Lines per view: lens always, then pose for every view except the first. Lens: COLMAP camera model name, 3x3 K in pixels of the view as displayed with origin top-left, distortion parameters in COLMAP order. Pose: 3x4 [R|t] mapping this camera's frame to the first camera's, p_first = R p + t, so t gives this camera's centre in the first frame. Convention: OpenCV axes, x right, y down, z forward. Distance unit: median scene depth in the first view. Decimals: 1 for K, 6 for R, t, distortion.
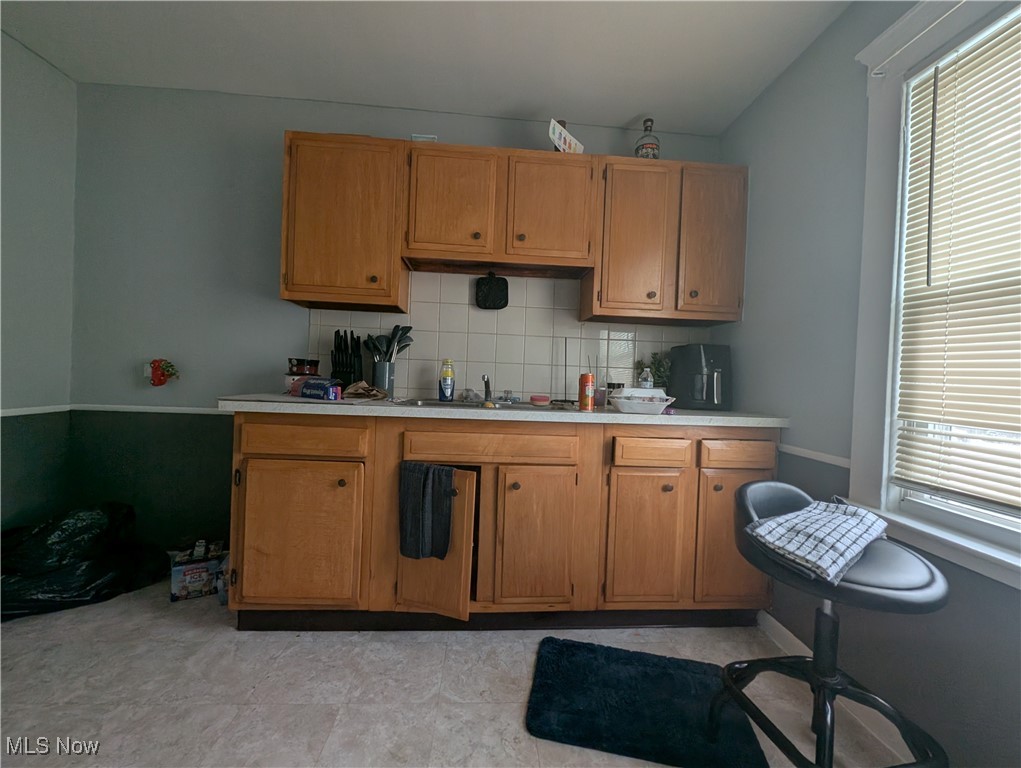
lens RADIAL K [[420.1, 0, 510.8], [0, 420.1, 379.0], [0, 0, 1]] dist [0.000641, -0.000310]
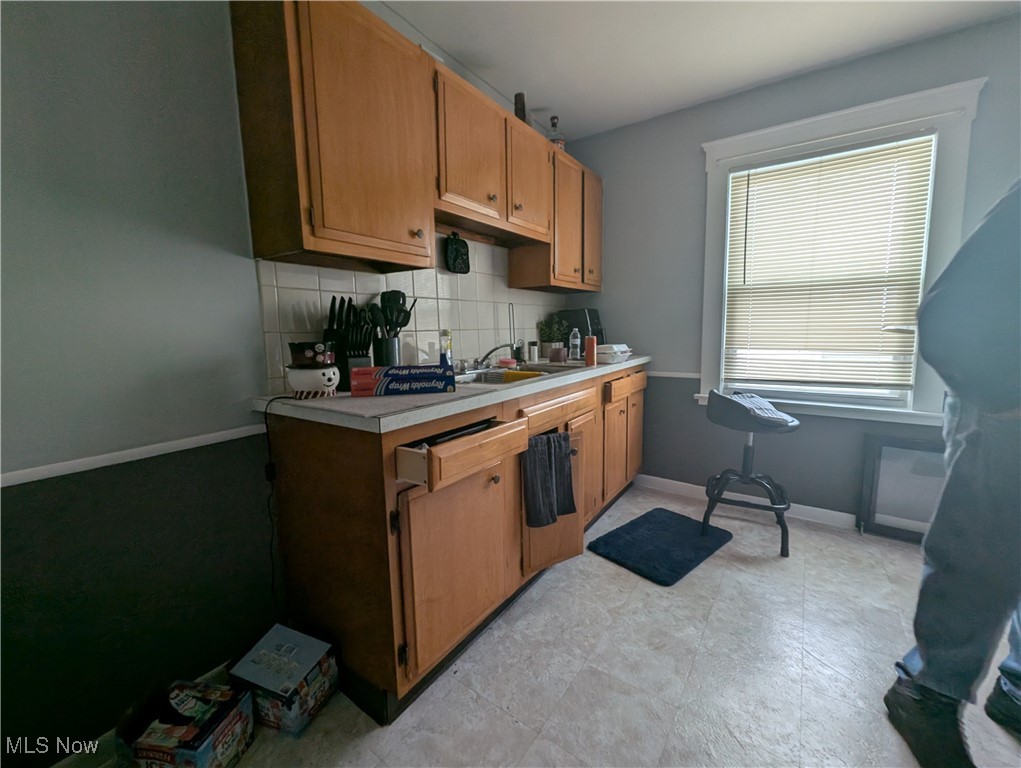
lens RADIAL K [[420.1, 0, 509.8], [0, 420.1, 382.9], [0, 0, 1]] dist [0.000641, -0.000310]
pose [[0.622451, -0.152810, 0.767597, -0.976363], [0.054014, 0.986803, 0.152648, -0.082277], [-0.780793, -0.053555, 0.622490, 0.412996]]
